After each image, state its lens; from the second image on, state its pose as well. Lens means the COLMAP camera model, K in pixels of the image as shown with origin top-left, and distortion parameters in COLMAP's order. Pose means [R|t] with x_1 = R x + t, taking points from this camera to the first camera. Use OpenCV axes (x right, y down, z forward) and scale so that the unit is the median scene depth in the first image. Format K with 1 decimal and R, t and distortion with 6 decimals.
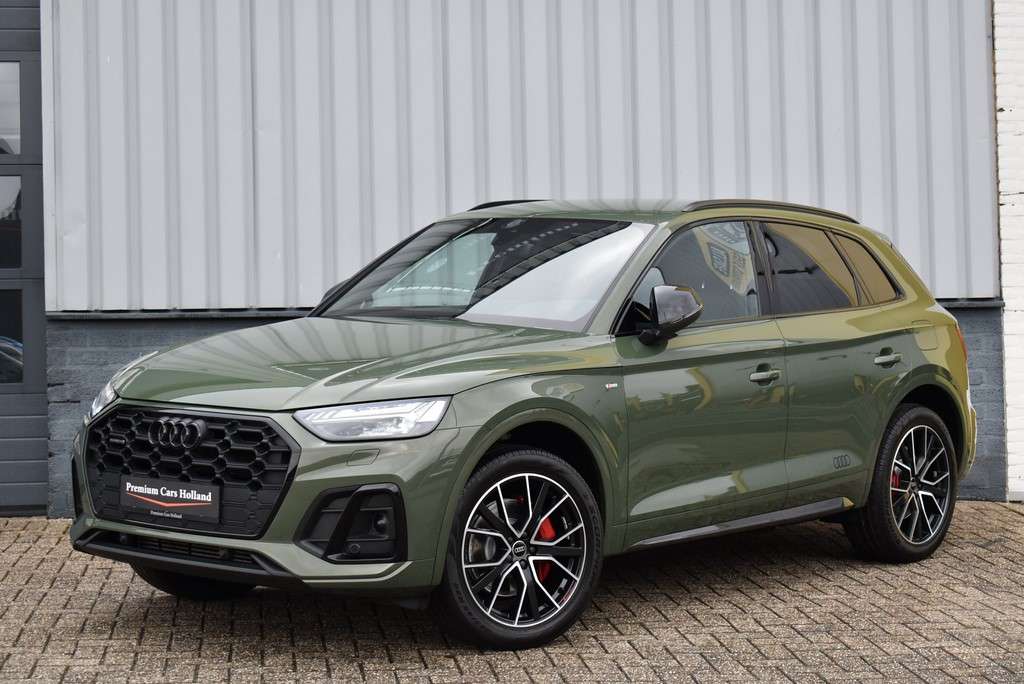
lens RADIAL K [[2094.6, 0, 512.0], [0, 2094.6, 342.0], [0, 0, 1]] dist [0.023107, 0.064332]
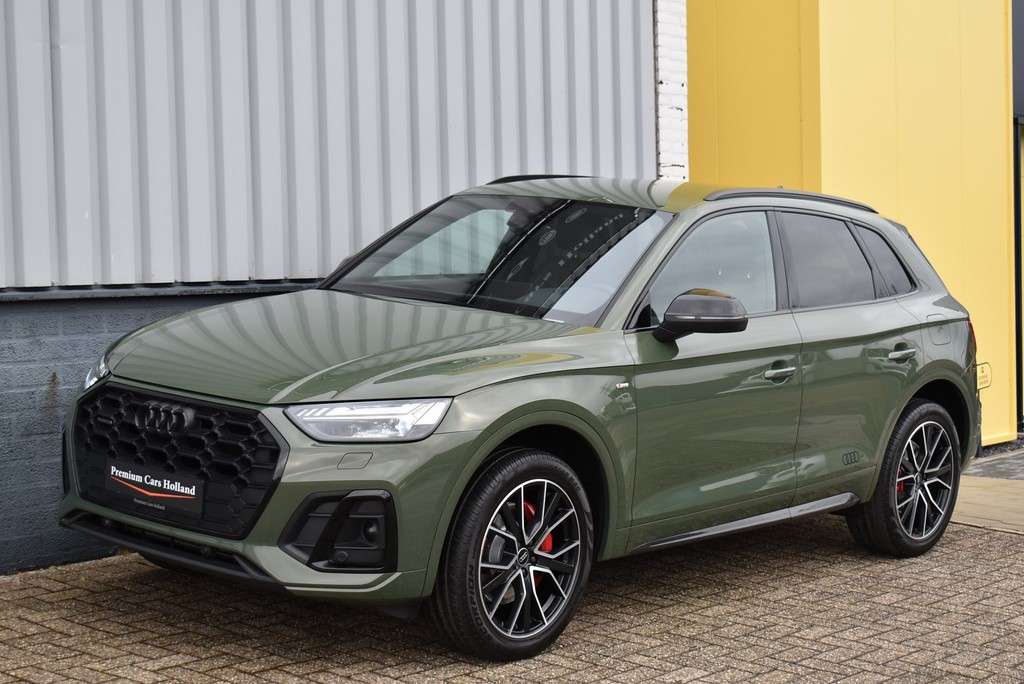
lens RADIAL K [[1781.4, 0, 512.0], [0, 1781.4, 342.0], [0, 0, 1]] dist [0.034747, 0.108475]
pose [[0.998727, 0.048502, -0.013821, 0.007739], [-0.047754, 0.997600, 0.050146, -0.040327], [0.016220, -0.049422, 0.998646, 0.196360]]
